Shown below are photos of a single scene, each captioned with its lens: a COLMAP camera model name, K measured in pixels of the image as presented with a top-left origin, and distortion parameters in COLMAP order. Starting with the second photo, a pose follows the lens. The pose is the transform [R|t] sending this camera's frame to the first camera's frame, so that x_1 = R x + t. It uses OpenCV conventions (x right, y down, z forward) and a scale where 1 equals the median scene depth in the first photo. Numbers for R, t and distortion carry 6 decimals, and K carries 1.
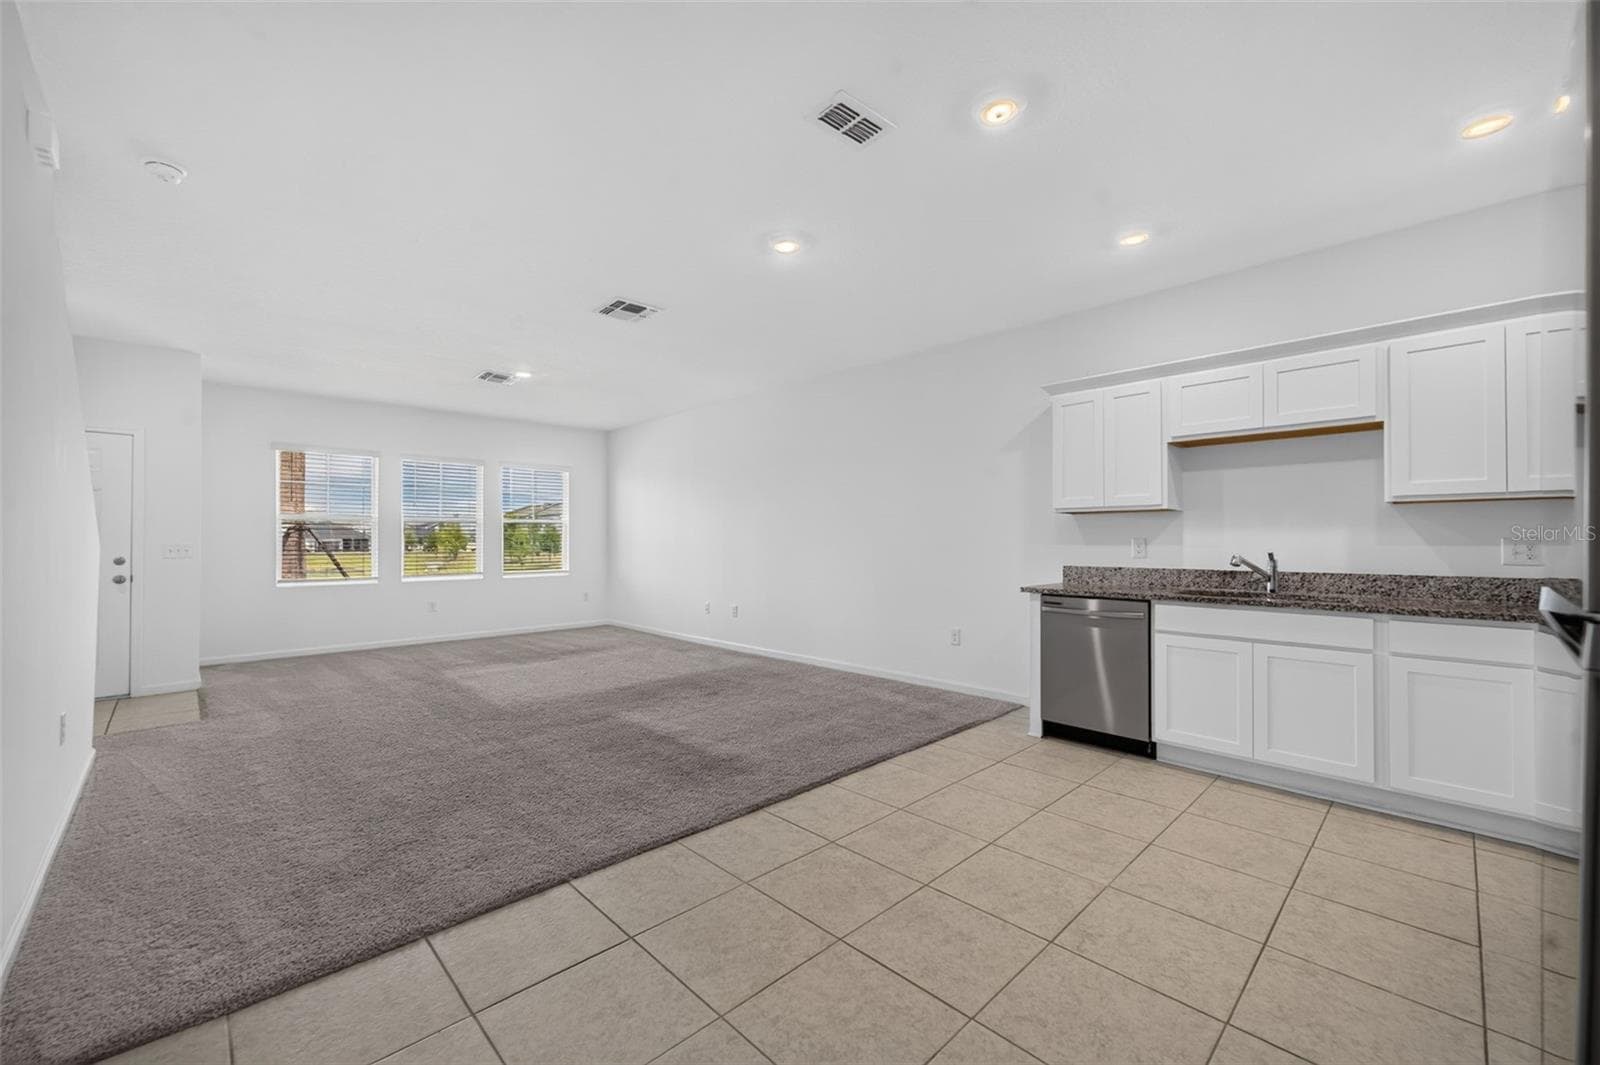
lens RADIAL K [[638.2, 0, 800.5], [0, 638.2, 526.7], [0, 0, 1]] dist [-0.000098, 0.000214]
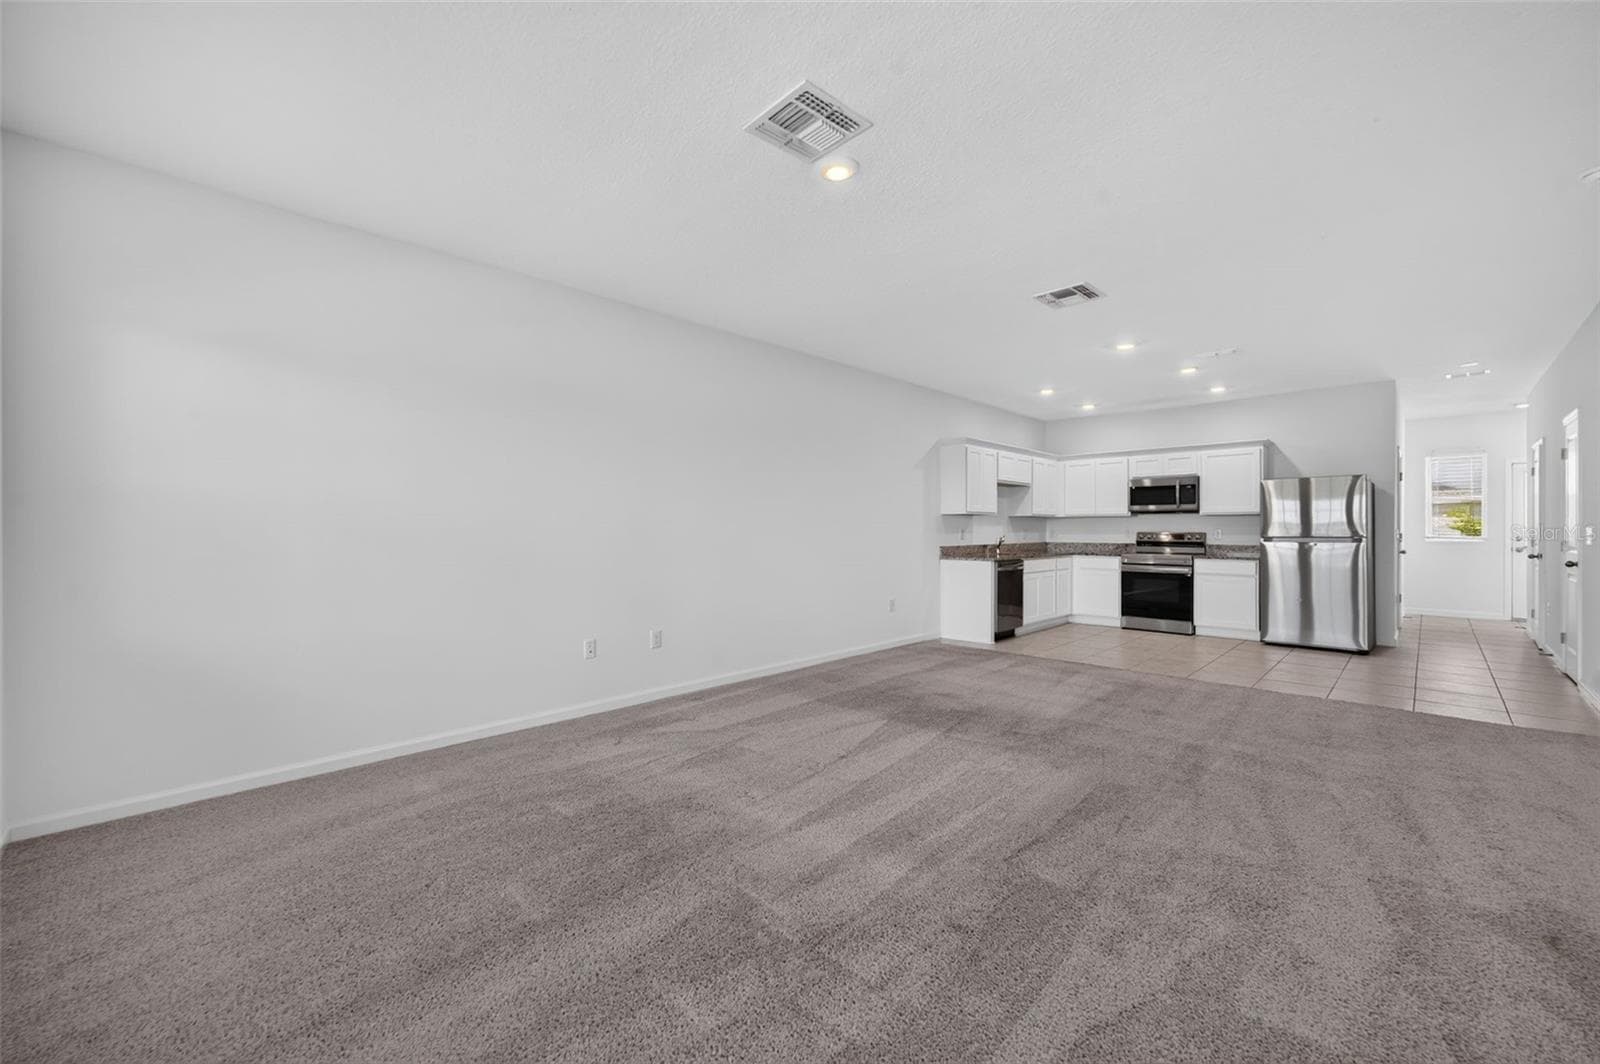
lens RADIAL K [[638.2, 0, 800.5], [0, 638.2, 526.2], [0, 0, 1]] dist [-0.000098, 0.000214]
pose [[-0.014966, 0.003956, 0.999880, -1.505660], [-0.020474, 0.999781, -0.004262, 0.030336], [-0.999678, -0.020535, -0.014882, 1.709247]]
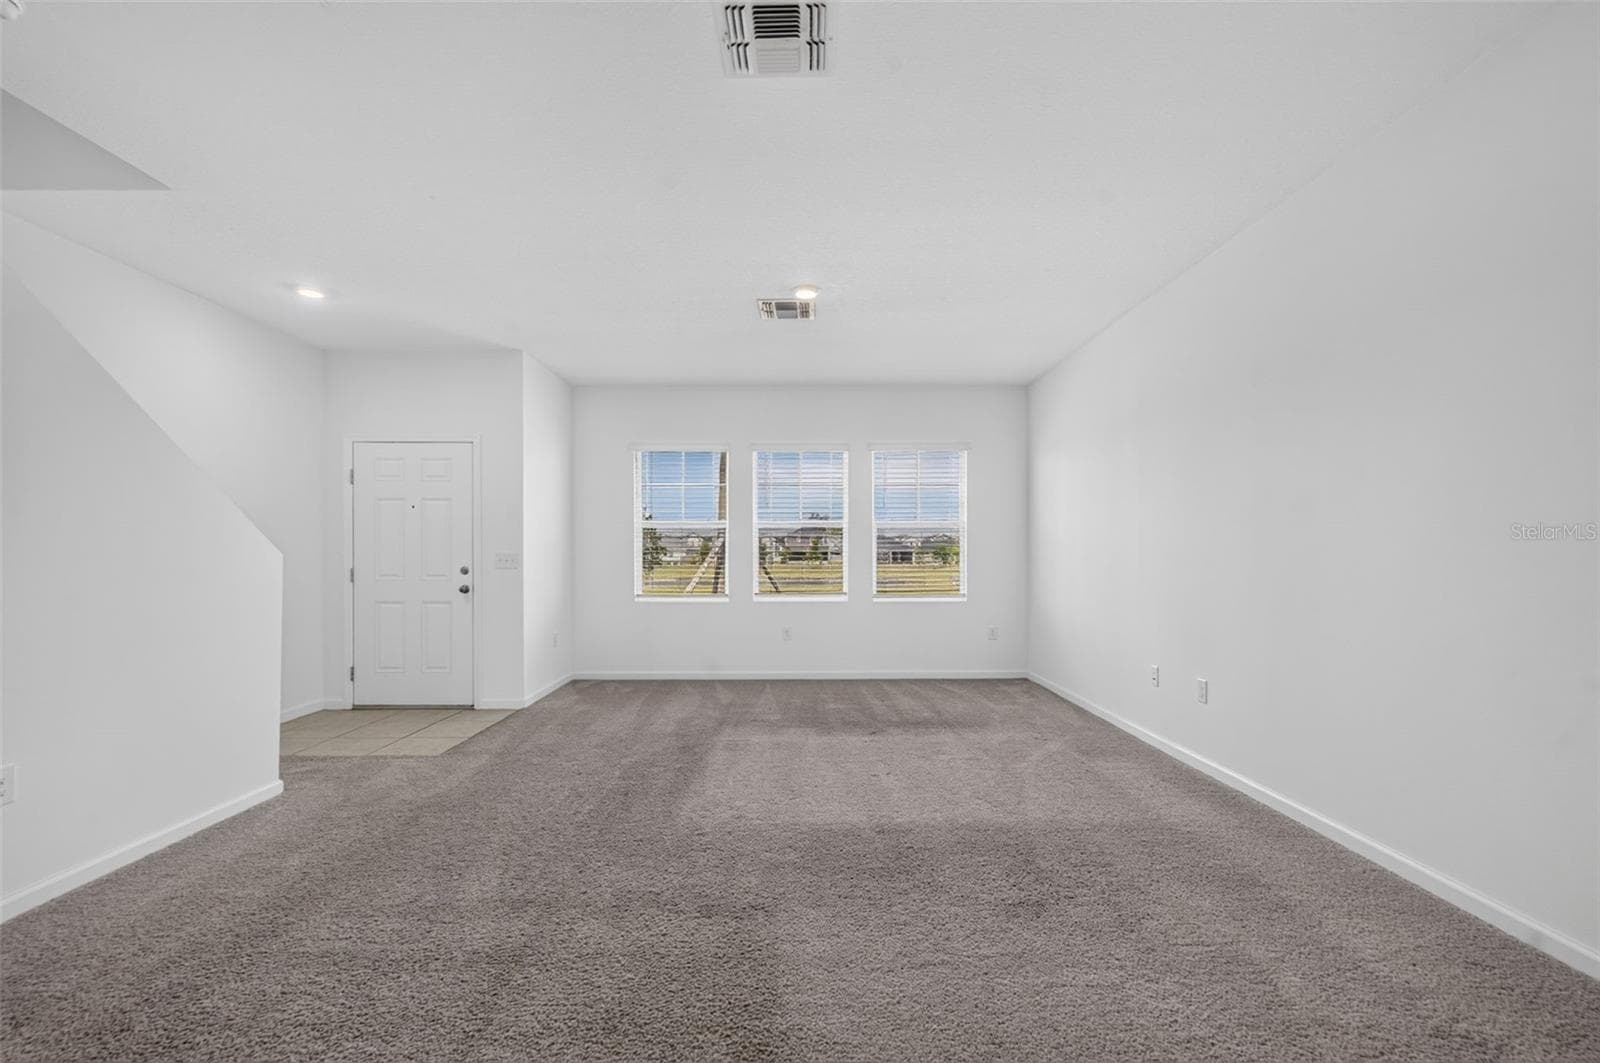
lens RADIAL K [[718.9, 0, 800.4], [0, 718.9, 549.1], [0, 0, 1]] dist [-0.013207, 0.000071]
pose [[0.721592, -0.002277, -0.692315, 0.113515], [0.013292, 0.999856, 0.010566, 0.020847], [0.692191, -0.016826, 0.721518, 0.750980]]
